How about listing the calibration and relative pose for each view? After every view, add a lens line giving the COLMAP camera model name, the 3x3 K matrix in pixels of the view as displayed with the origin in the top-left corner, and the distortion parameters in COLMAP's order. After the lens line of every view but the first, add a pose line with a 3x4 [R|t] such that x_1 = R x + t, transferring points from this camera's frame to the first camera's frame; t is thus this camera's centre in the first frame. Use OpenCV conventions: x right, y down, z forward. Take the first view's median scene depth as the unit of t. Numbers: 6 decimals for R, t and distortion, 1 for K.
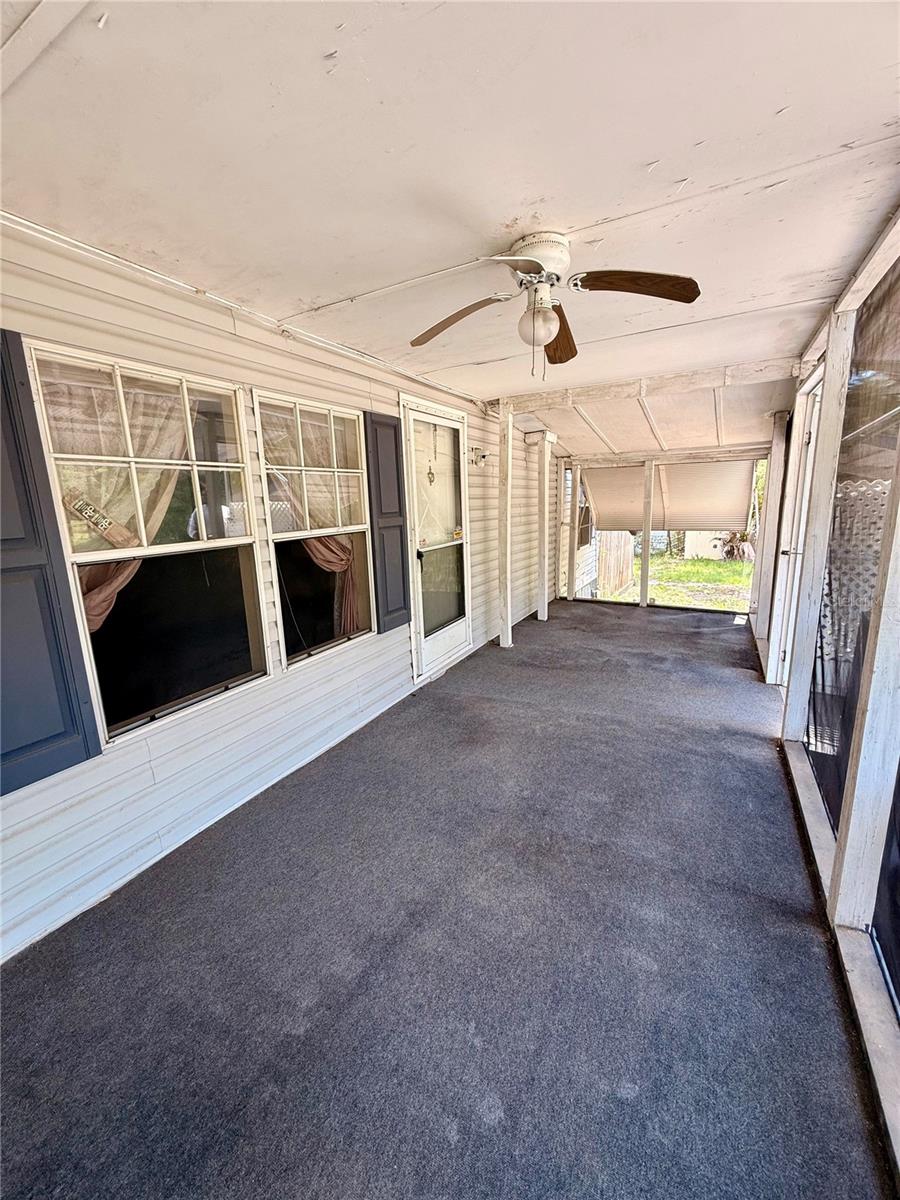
lens RADIAL K [[483.0, 0, 449.2], [0, 483.0, 599.4], [0, 0, 1]] dist [0.000126, 0.000828]
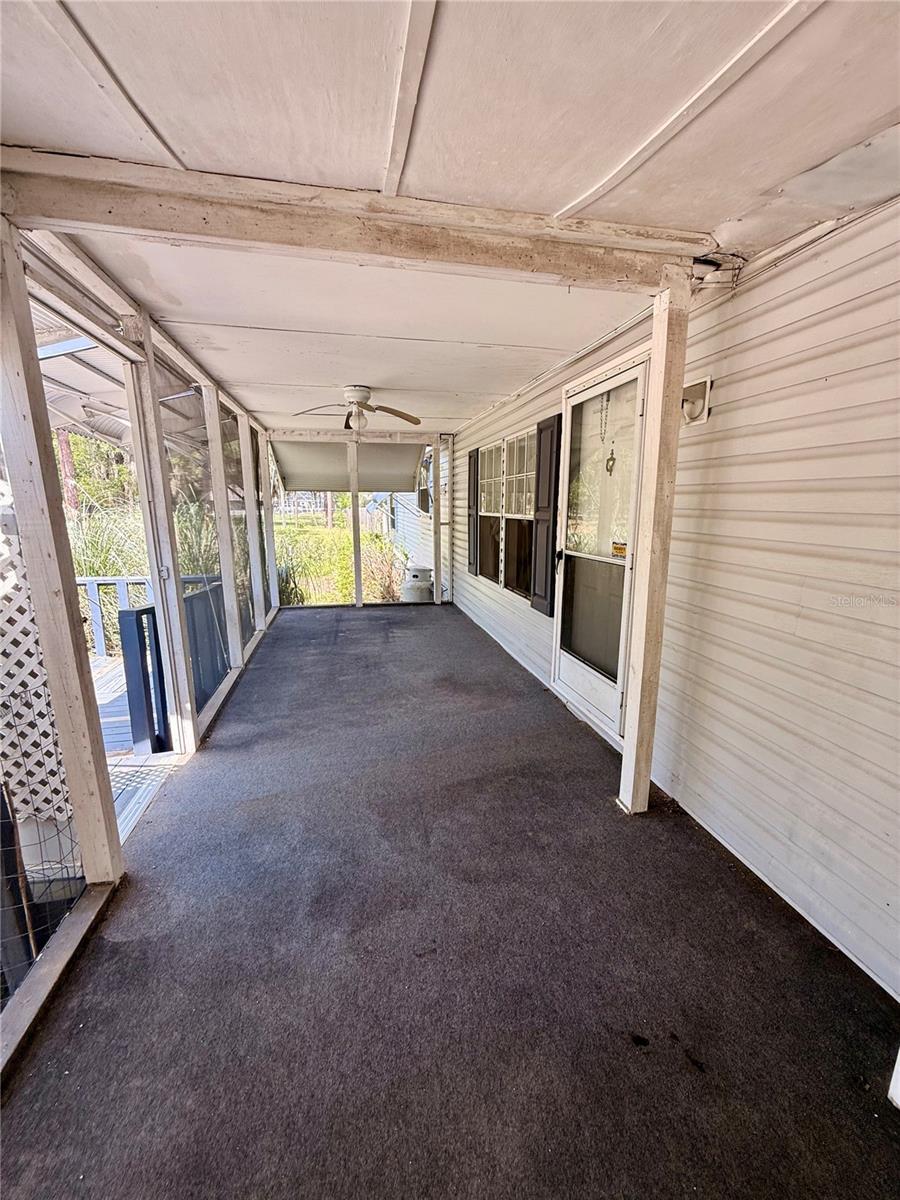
lens RADIAL K [[483.0, 0, 450.0], [0, 483.0, 601.3], [0, 0, 1]] dist [0.000126, 0.000828]
pose [[-0.759282, 0.160881, -0.630562, 0.804805], [-0.108634, 0.924028, 0.366566, -0.377543], [0.641630, 0.346827, -0.684121, 1.764588]]
